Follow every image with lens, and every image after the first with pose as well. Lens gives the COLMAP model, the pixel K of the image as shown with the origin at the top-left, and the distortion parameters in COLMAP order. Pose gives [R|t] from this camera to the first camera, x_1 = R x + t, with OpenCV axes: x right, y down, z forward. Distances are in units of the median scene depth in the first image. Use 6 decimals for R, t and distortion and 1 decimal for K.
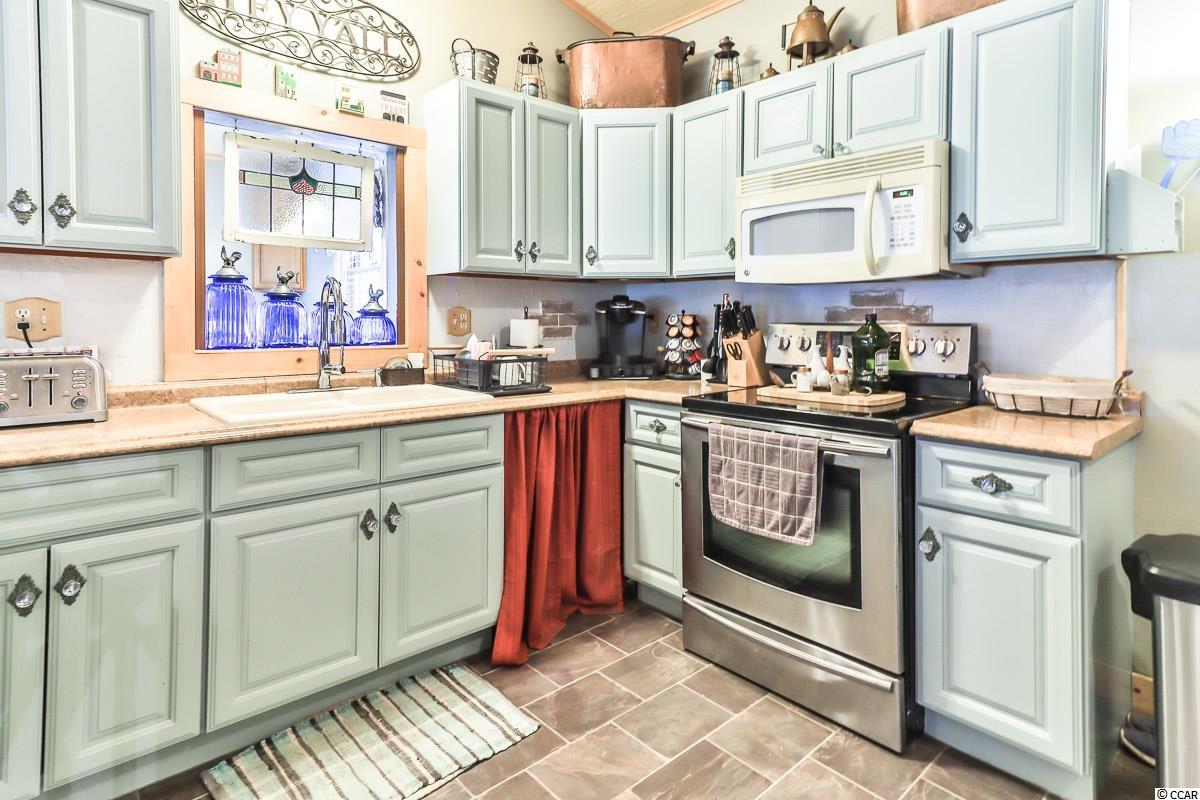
lens RADIAL K [[647.2, 0, 590.6], [0, 647.2, 319.1], [0, 0, 1]] dist [0.027666, 0.002052]
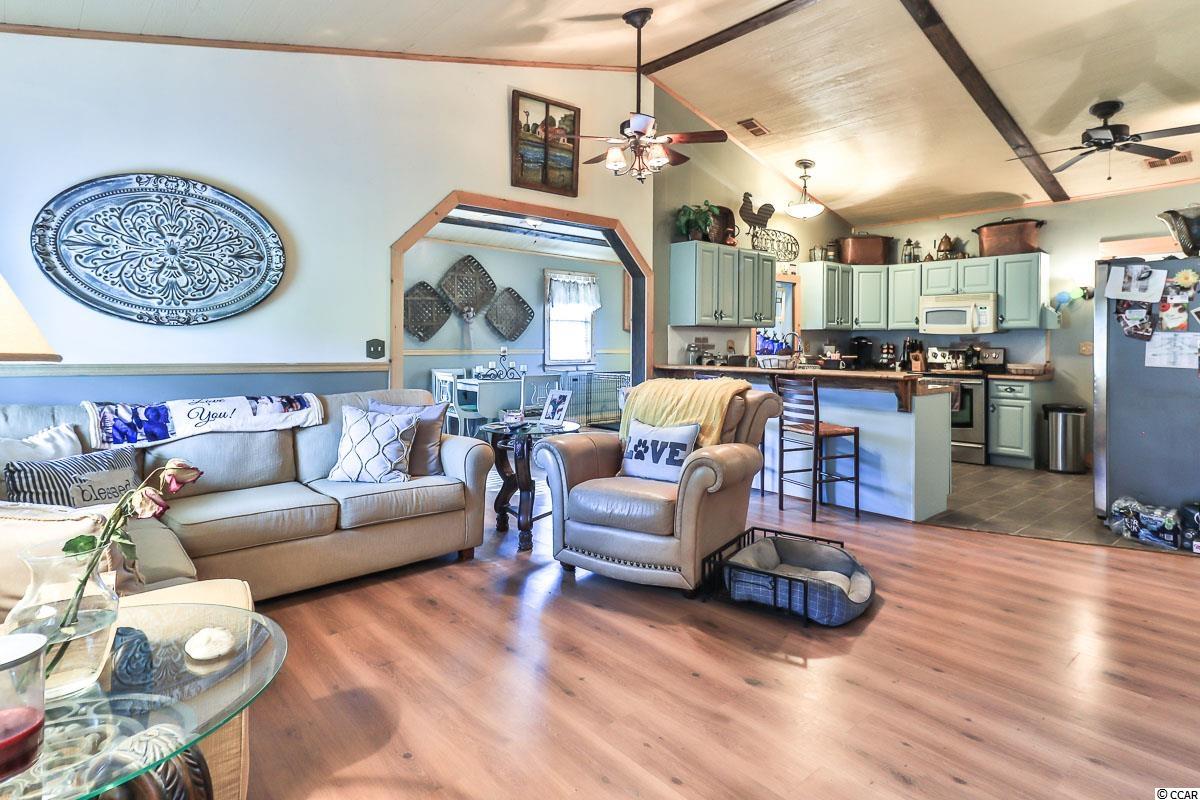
lens RADIAL K [[647.2, 0, 615.7], [0, 647.2, 343.6], [0, 0, 1]] dist [0.027666, 0.002052]
pose [[0.999970, 0.001982, 0.007485, -1.262745], [-0.001981, 0.999998, -0.000102, -0.009398], [-0.007485, 0.000088, 0.999972, -2.058046]]
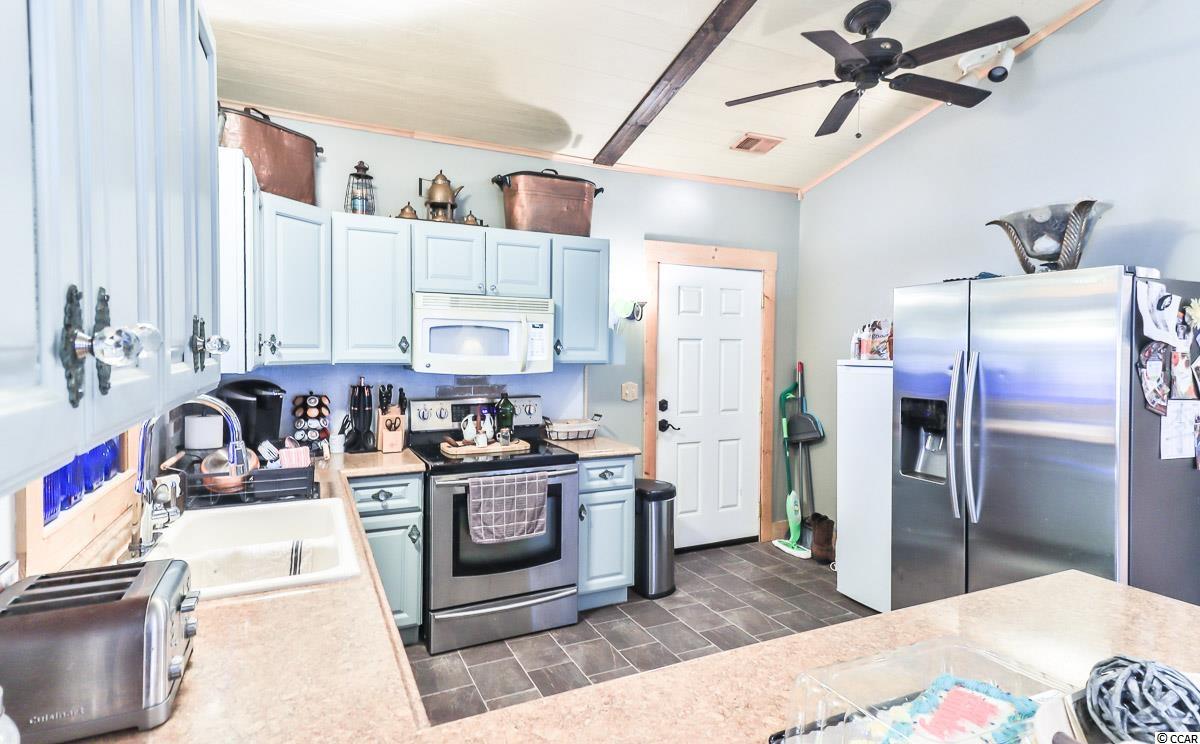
lens RADIAL K [[608.1, 0, 608.0], [0, 608.1, 363.8], [0, 0, 1]] dist [0.023746, -0.000240]
pose [[0.276558, -0.017525, 0.960837, -0.954361], [-0.002482, 0.999817, 0.018951, -0.110191], [-0.960994, -0.007626, 0.276464, 0.325515]]
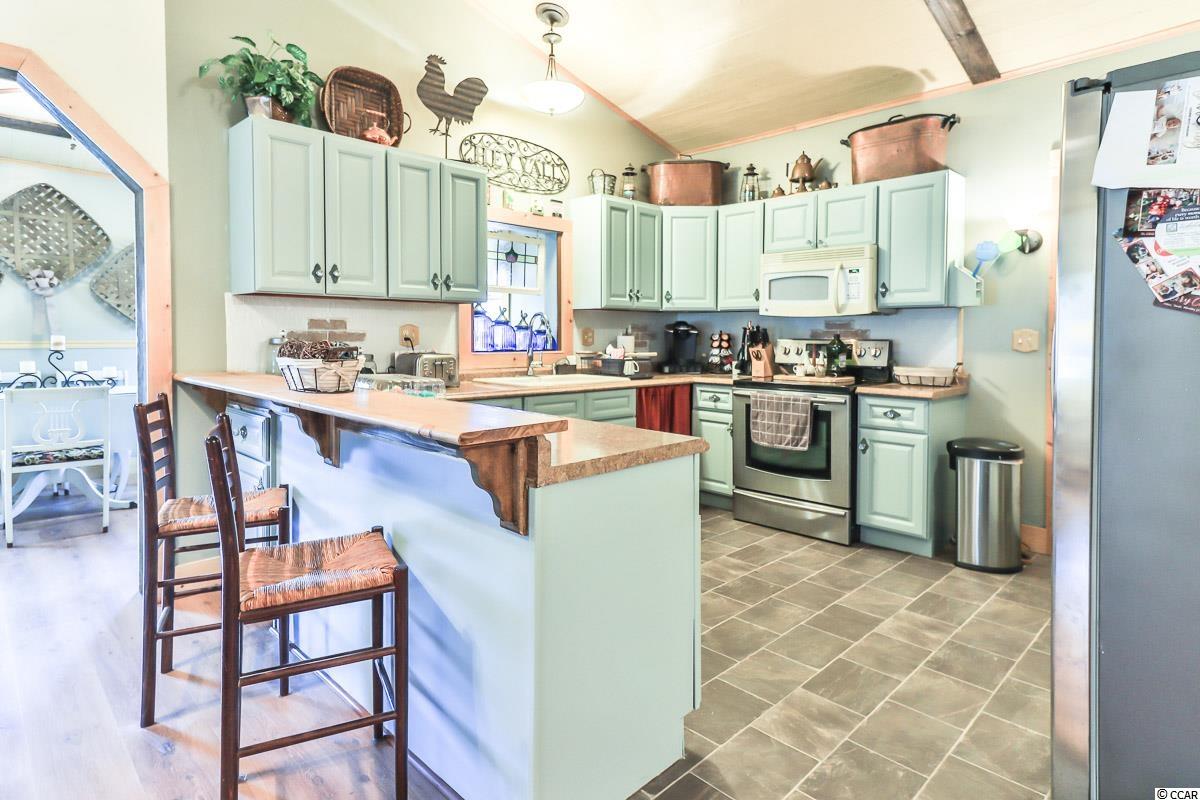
lens RADIAL K [[647.2, 0, 590.1], [0, 647.2, 344.5], [0, 0, 1]] dist [0.027666, 0.002052]
pose [[0.998692, 0.002998, 0.051036, -0.352619], [-0.003828, 0.999862, 0.016173, -0.005127], [-0.050980, -0.016348, 0.998566, -0.784507]]
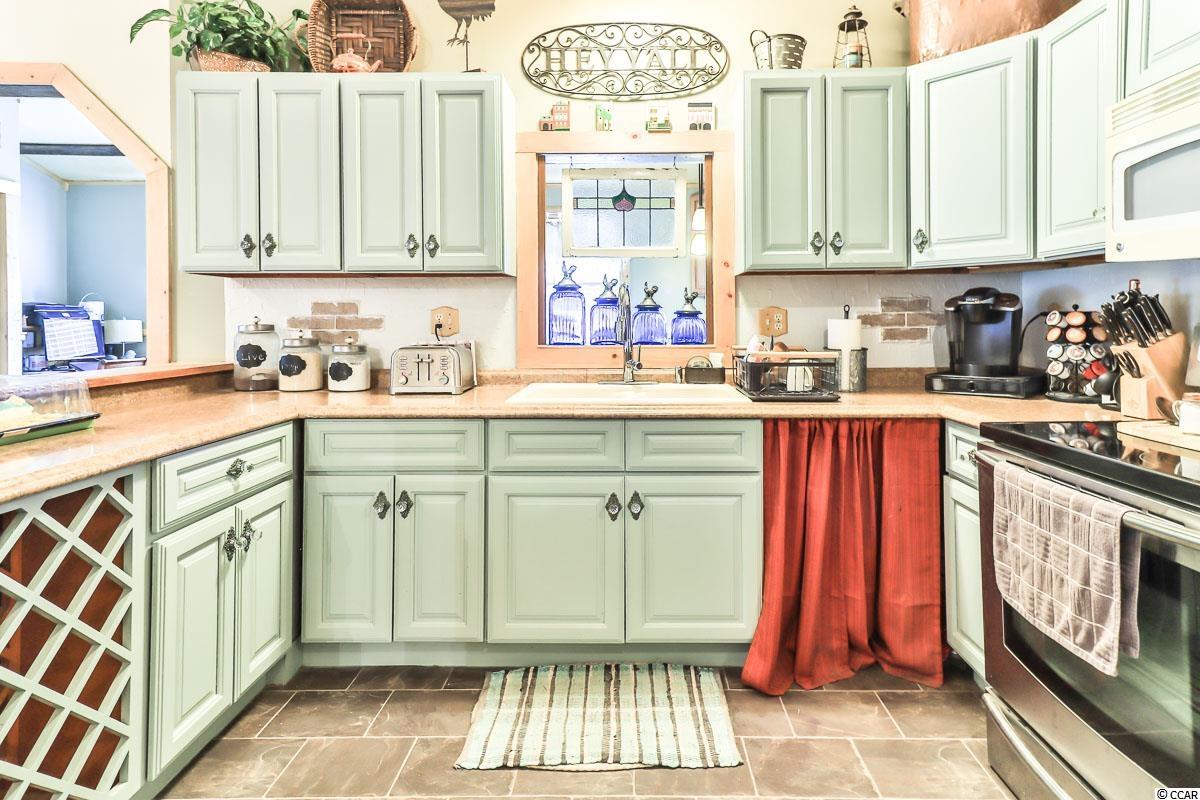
lens RADIAL K [[647.2, 0, 621.0], [0, 647.2, 314.8], [0, 0, 1]] dist [0.027666, 0.002052]
pose [[0.744500, -0.010112, -0.667546, 0.343031], [0.005617, 0.999945, -0.008882, 0.001036], [0.667599, 0.002864, 0.744516, 0.166179]]
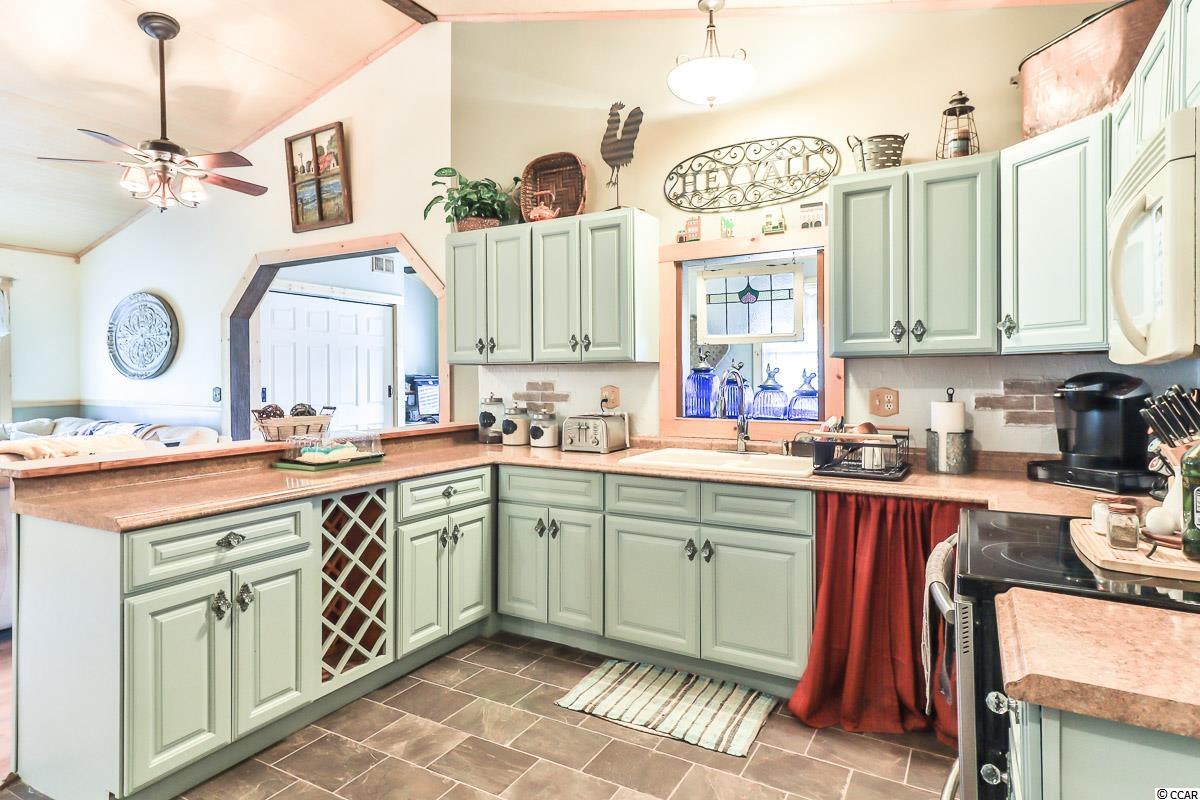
lens RADIAL K [[647.2, 0, 603.8], [0, 647.2, 378.6], [0, 0, 1]] dist [0.027666, 0.002052]
pose [[0.334141, -0.002583, -0.942520, 0.773201], [0.003930, 0.999991, -0.001347, -0.042315], [0.942515, -0.003254, 0.334148, 0.309724]]
